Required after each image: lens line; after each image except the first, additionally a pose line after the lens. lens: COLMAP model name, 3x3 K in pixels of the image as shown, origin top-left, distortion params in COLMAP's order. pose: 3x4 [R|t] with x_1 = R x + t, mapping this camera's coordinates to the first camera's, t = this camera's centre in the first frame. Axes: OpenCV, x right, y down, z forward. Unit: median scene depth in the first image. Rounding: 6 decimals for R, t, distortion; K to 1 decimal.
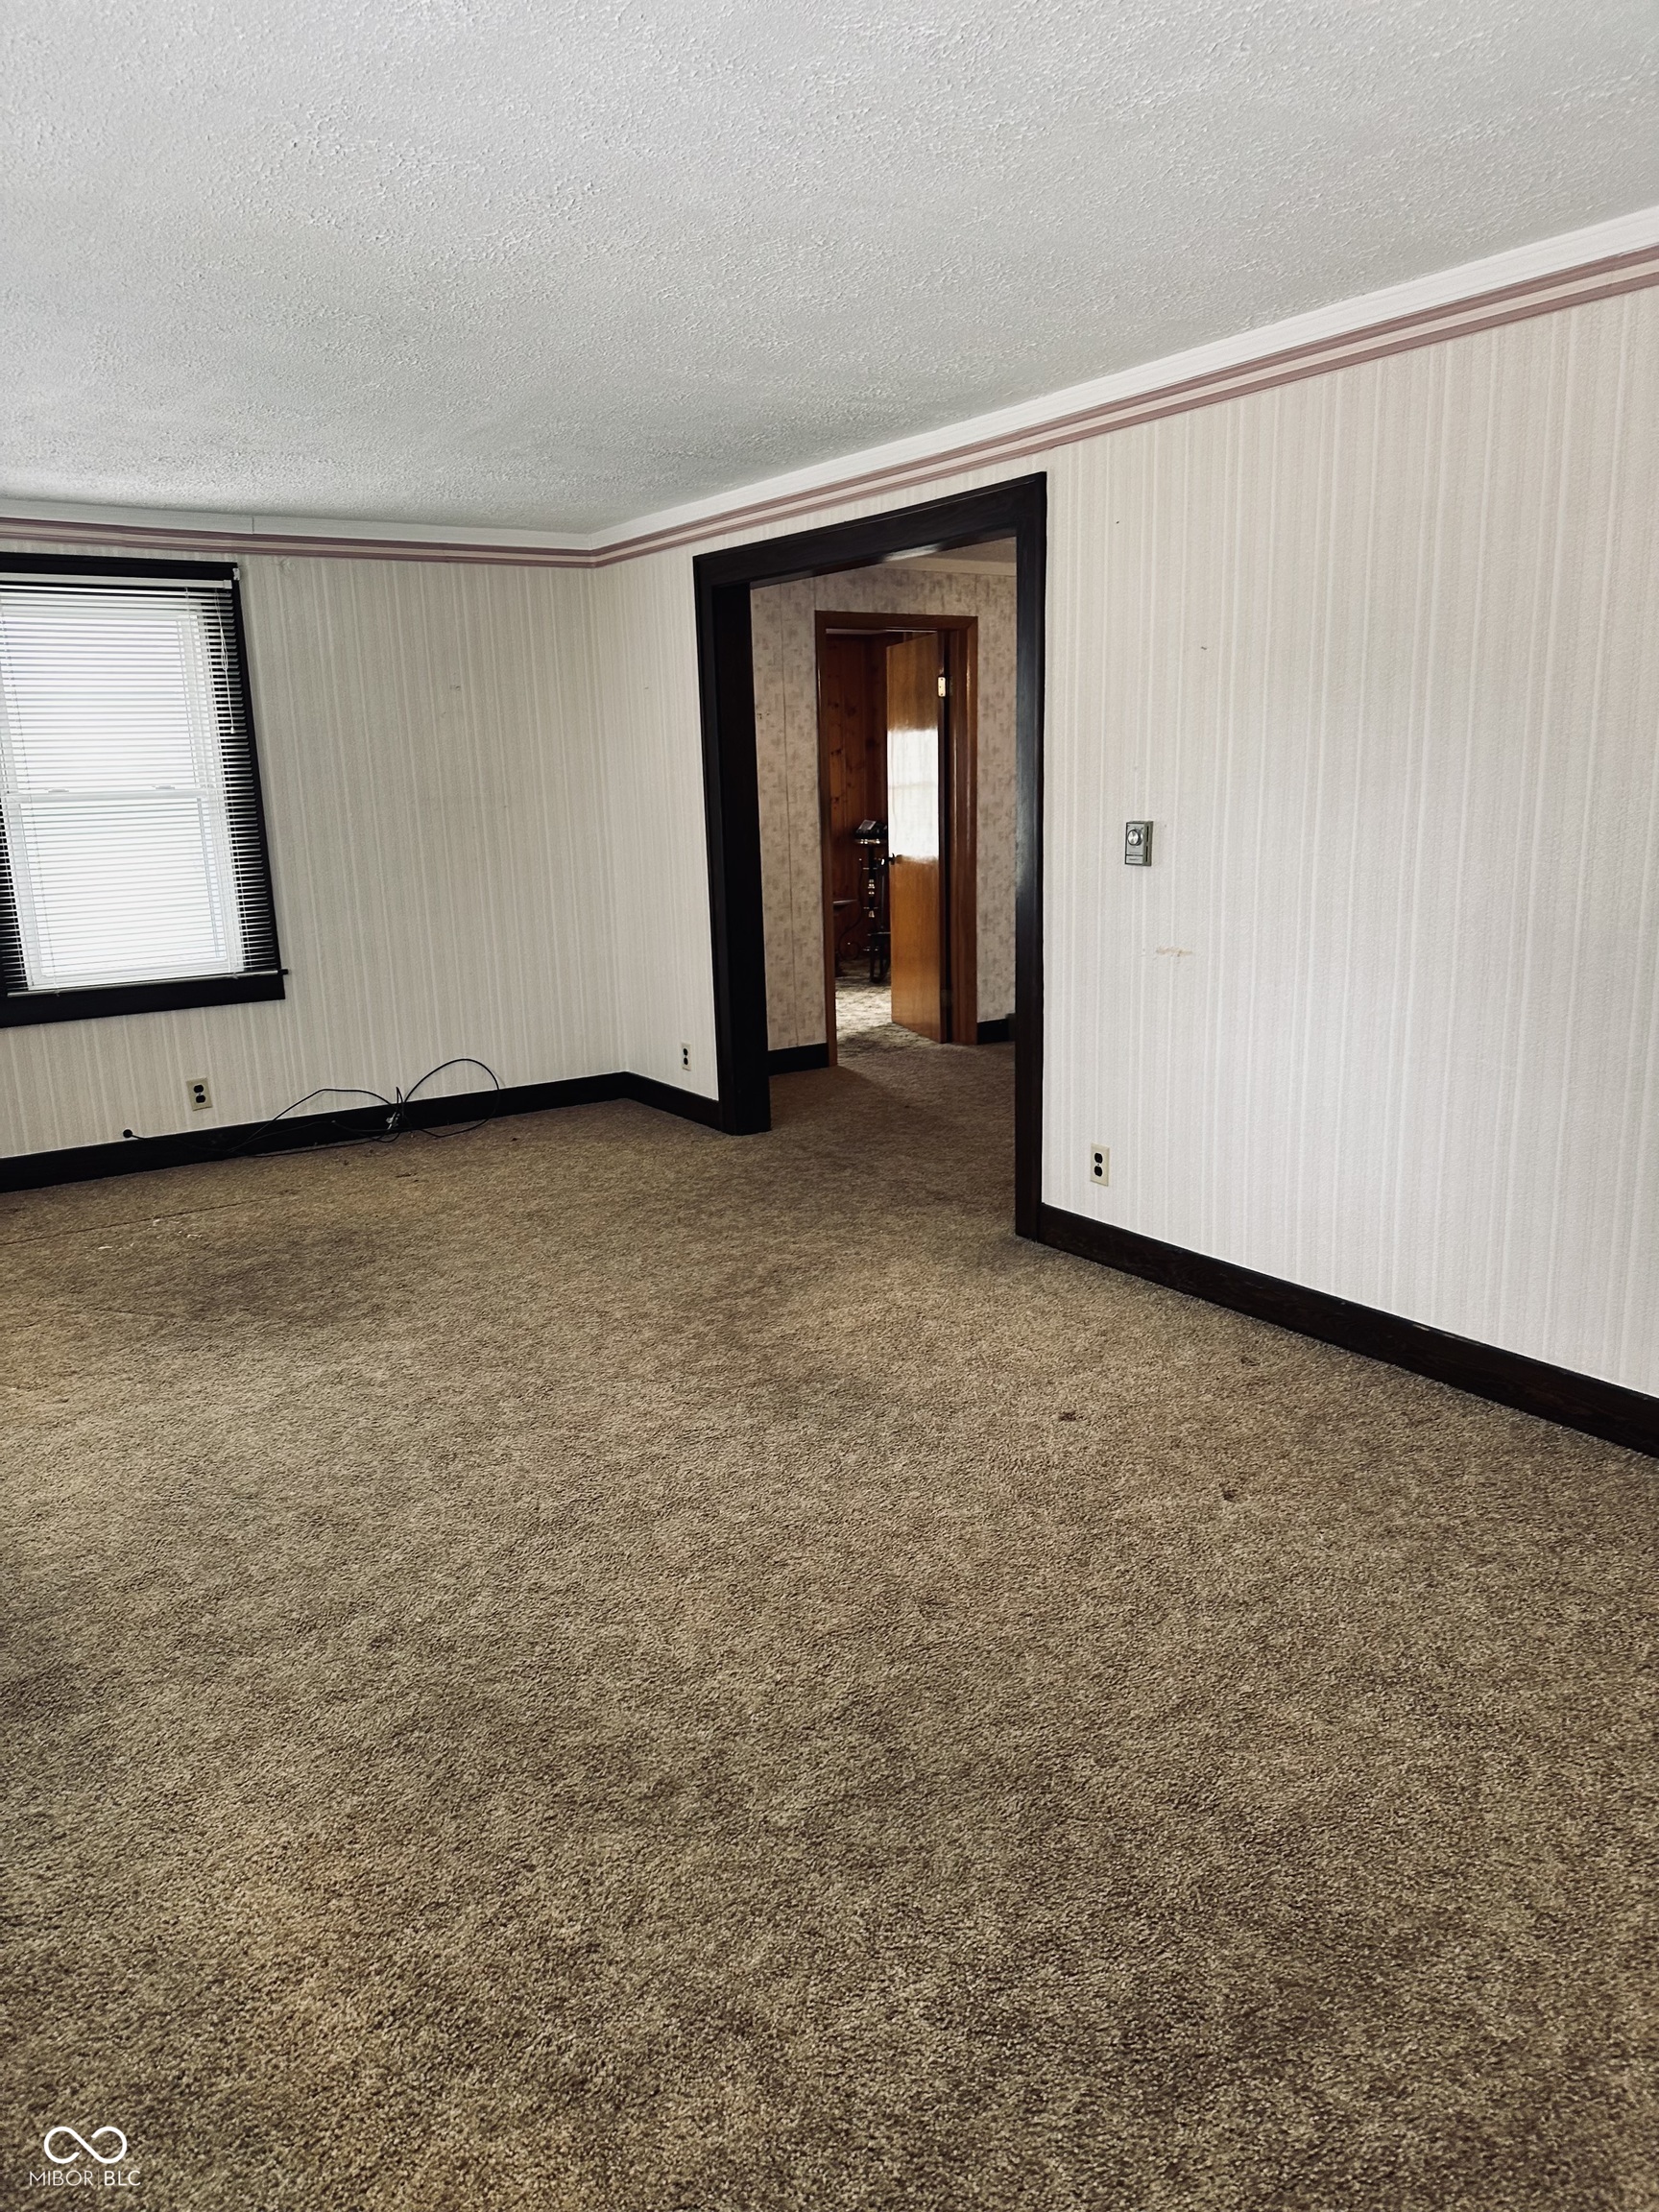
lens RADIAL K [[1545.0, 0, 838.4], [0, 1545.0, 1110.1], [0, 0, 1]] dist [0.064761, -0.066238]
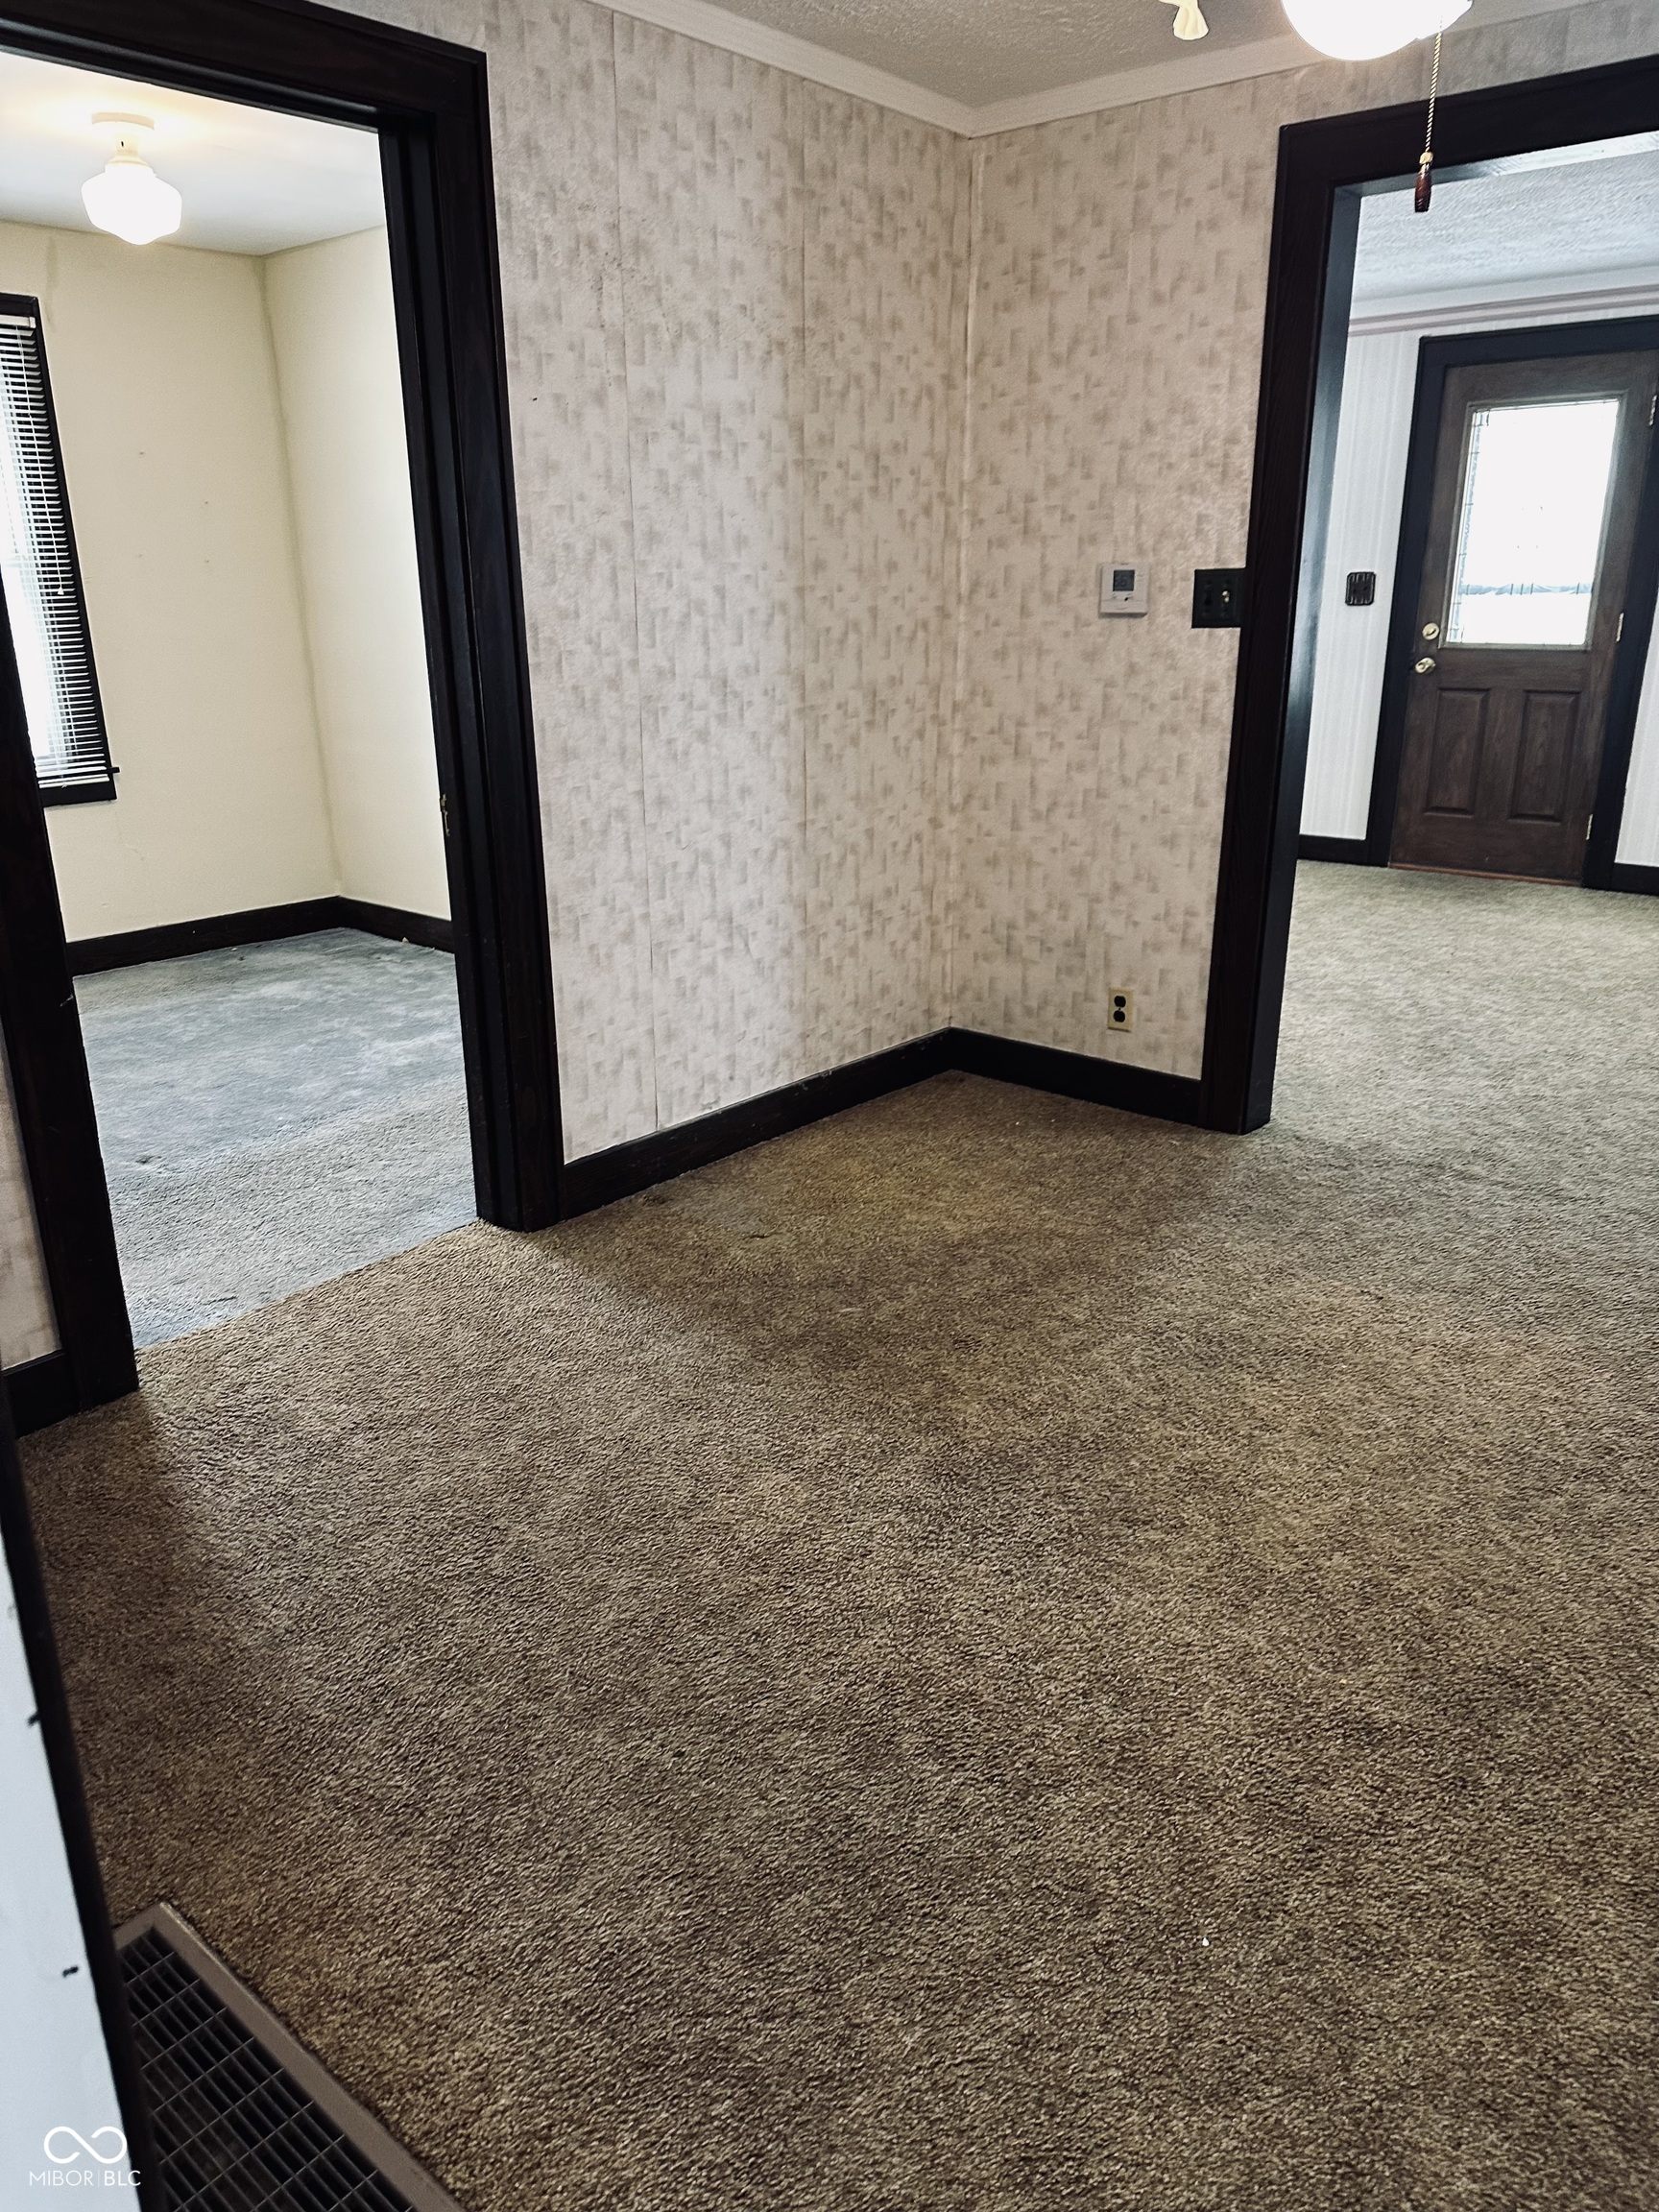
lens RADIAL K [[1545.0, 0, 832.0], [0, 1545.0, 1096.3], [0, 0, 1]] dist [0.064761, -0.066238]
pose [[-0.964606, 0.116811, -0.236410, 0.566830], [-0.023174, 0.855509, 0.517269, -0.374673], [0.262674, 0.504439, -0.822523, 1.699819]]
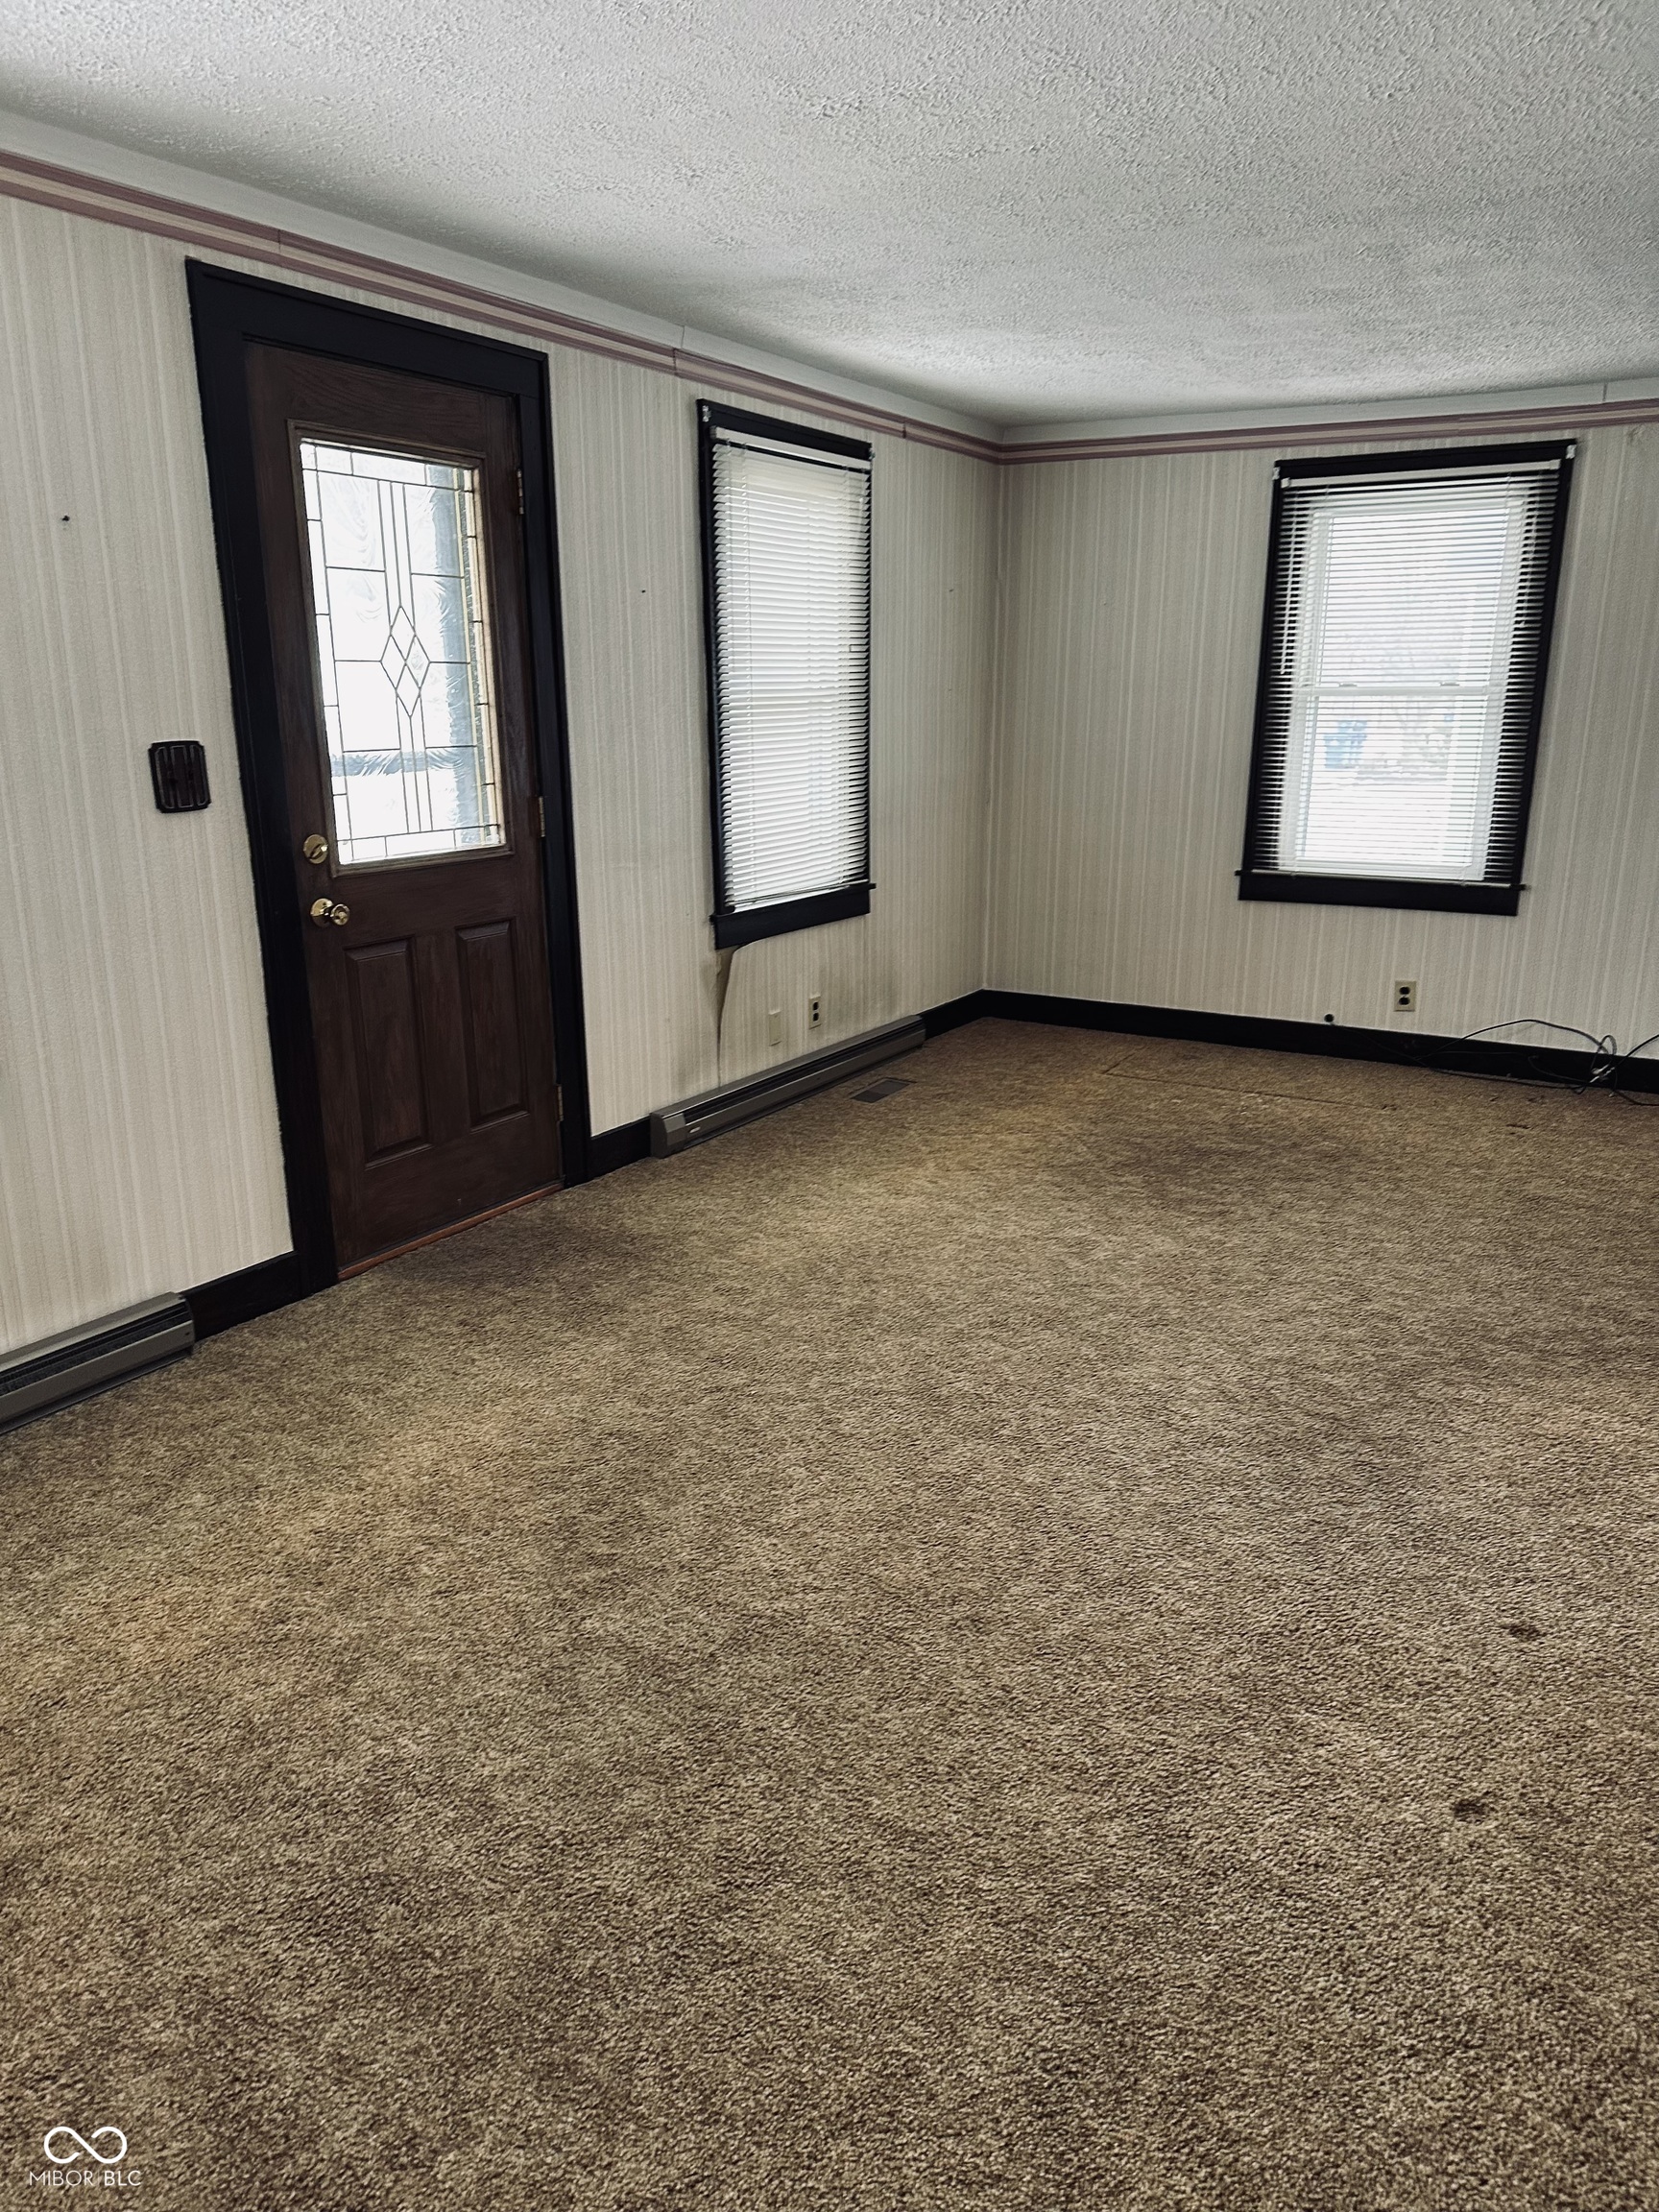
lens RADIAL K [[1545.0, 0, 805.4], [0, 1545.0, 1121.3], [0, 0, 1]] dist [0.064761, -0.066238]
pose [[0.399349, 0.273089, -0.875182, 0.431443], [-0.206489, 0.956870, 0.204357, -0.075144], [0.893243, 0.099105, 0.438515, 0.285559]]
